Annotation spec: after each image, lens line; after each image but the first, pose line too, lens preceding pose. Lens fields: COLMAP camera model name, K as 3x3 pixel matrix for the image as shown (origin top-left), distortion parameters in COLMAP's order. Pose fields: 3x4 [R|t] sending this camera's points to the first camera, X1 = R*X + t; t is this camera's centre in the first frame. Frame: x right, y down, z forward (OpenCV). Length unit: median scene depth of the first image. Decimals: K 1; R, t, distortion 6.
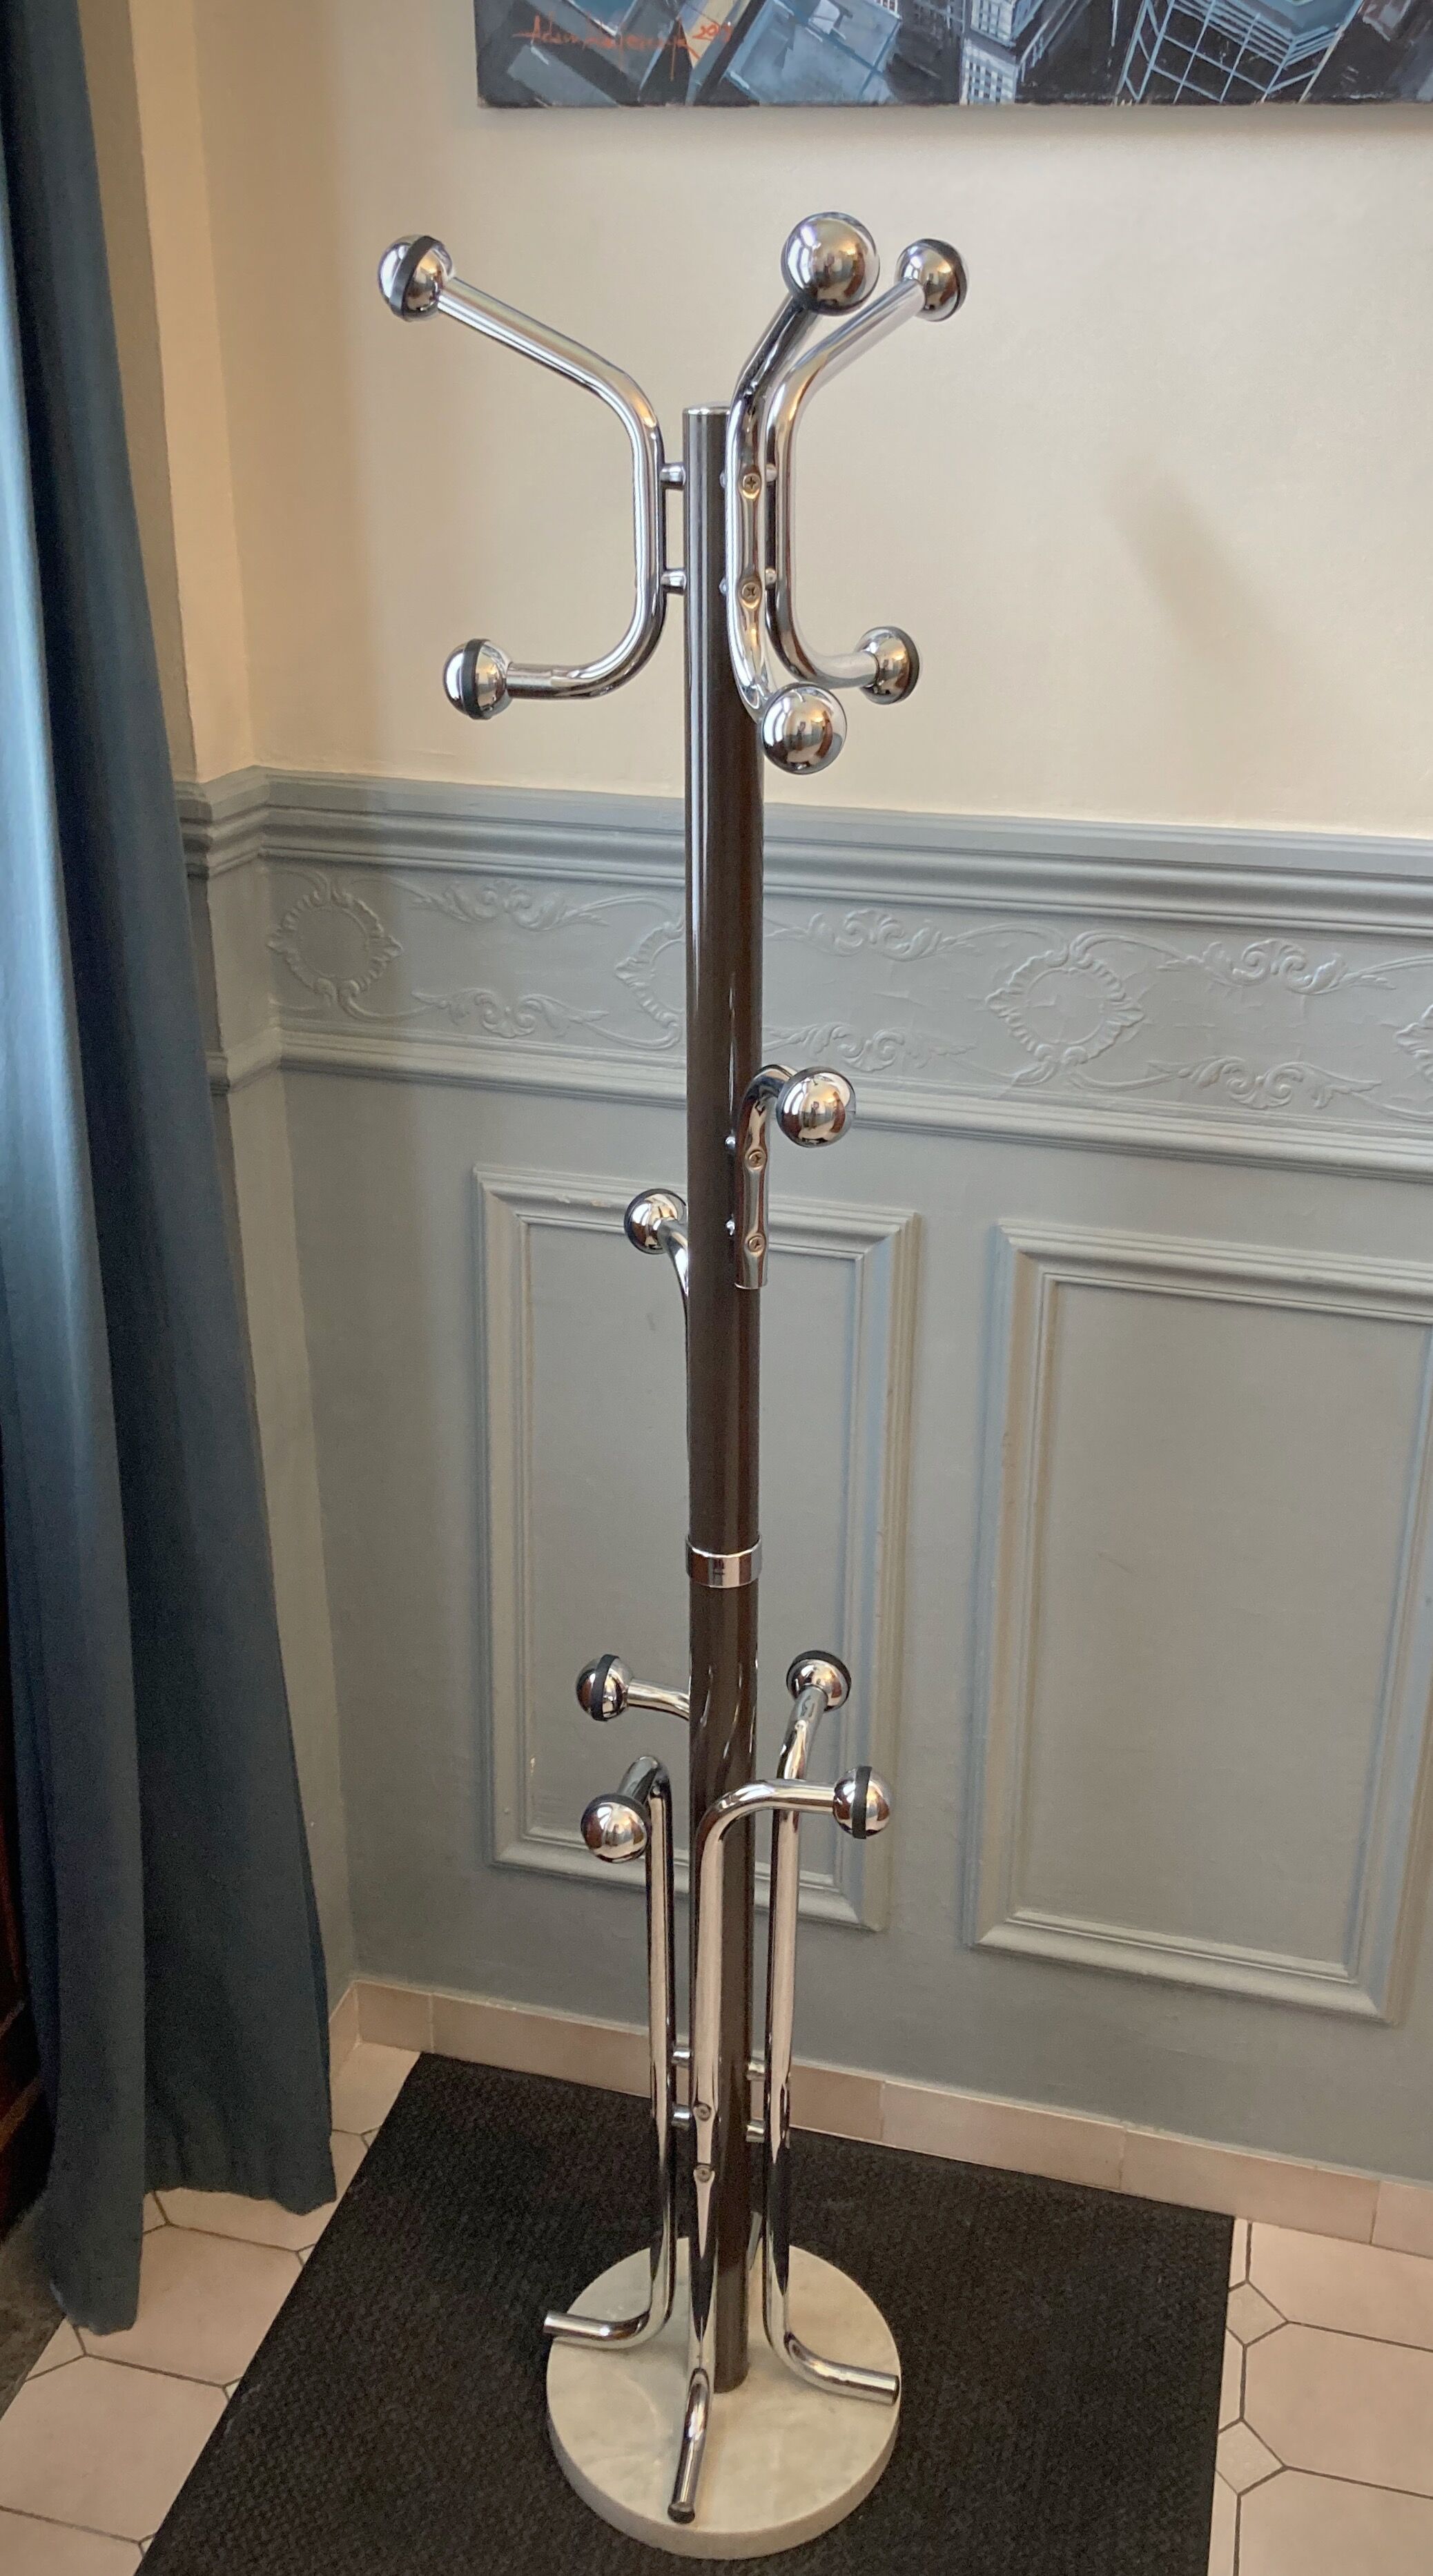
lens RADIAL K [[2030.6, 0, 716.5], [0, 2030.6, 1288.0], [0, 0, 1]] dist [0.000683, -0.011030]
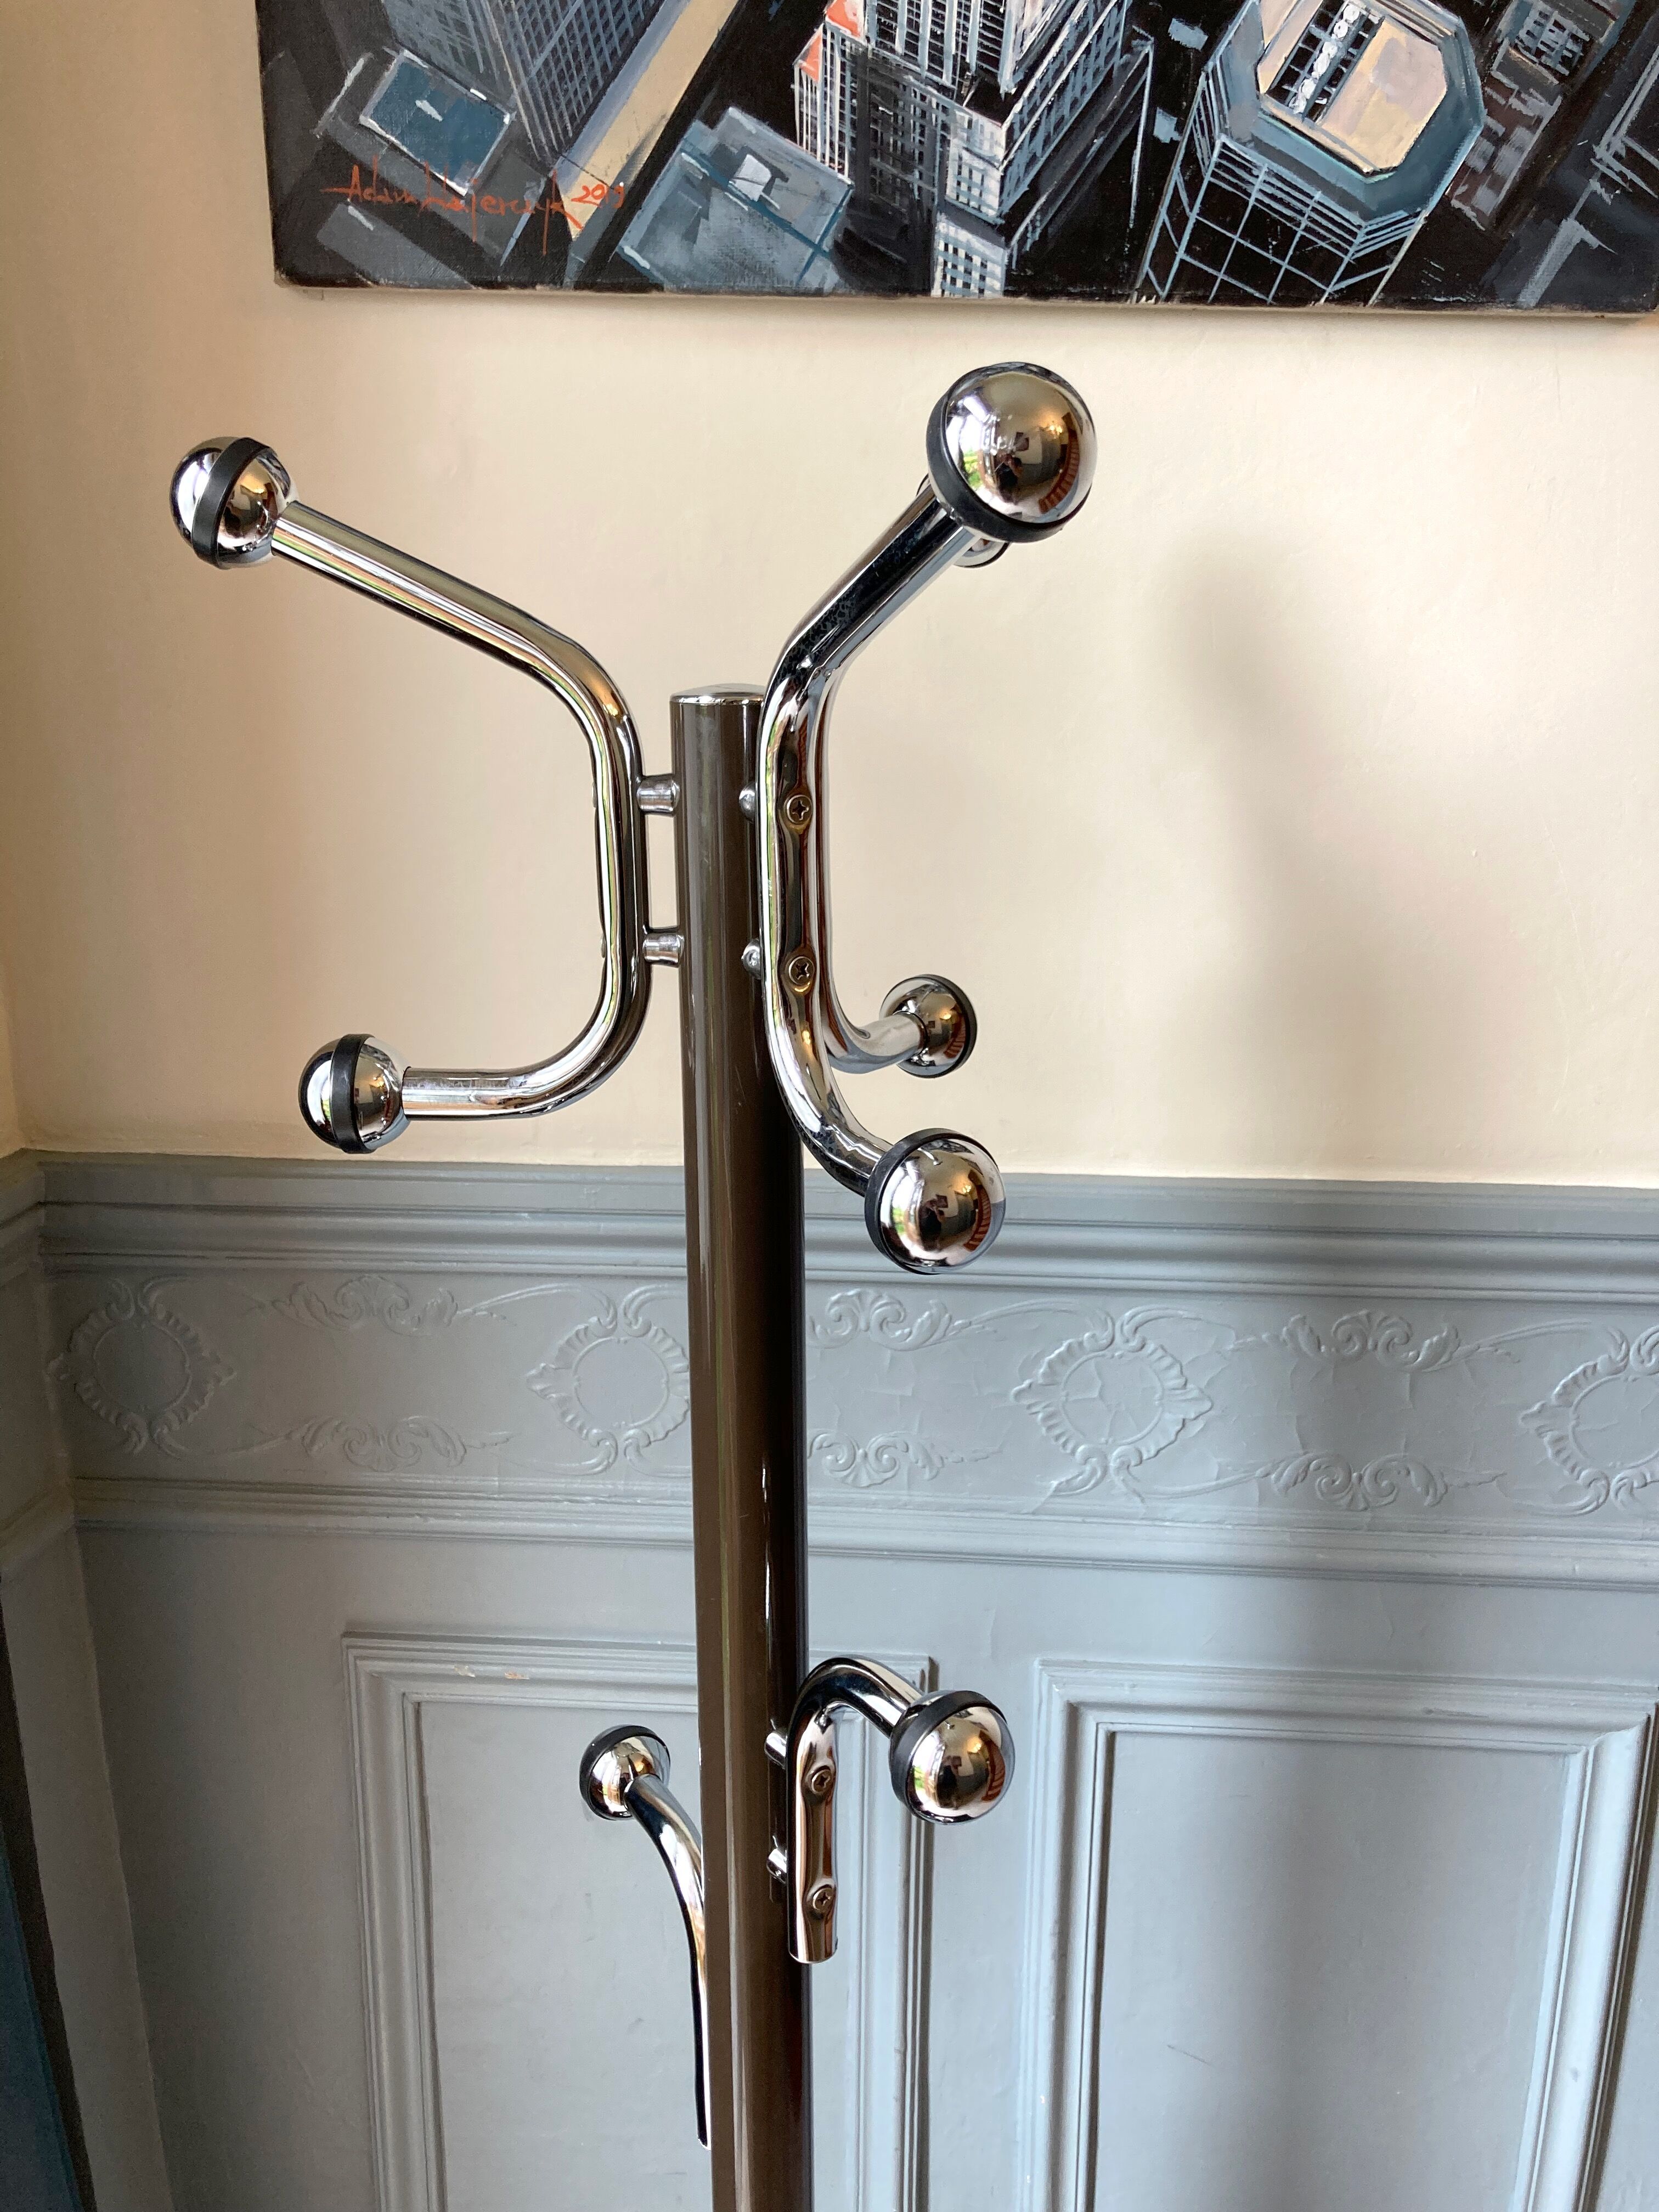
lens RADIAL K [[1785.1, 0, 847.2], [0, 1785.1, 1205.5], [0, 0, 1]] dist [-0.000866, 0.009841]
pose [[0.977512, -0.062282, 0.201473, -0.073464], [0.079382, 0.993793, -0.077936, -0.189056], [-0.195369, 0.092177, 0.976388, 0.376302]]
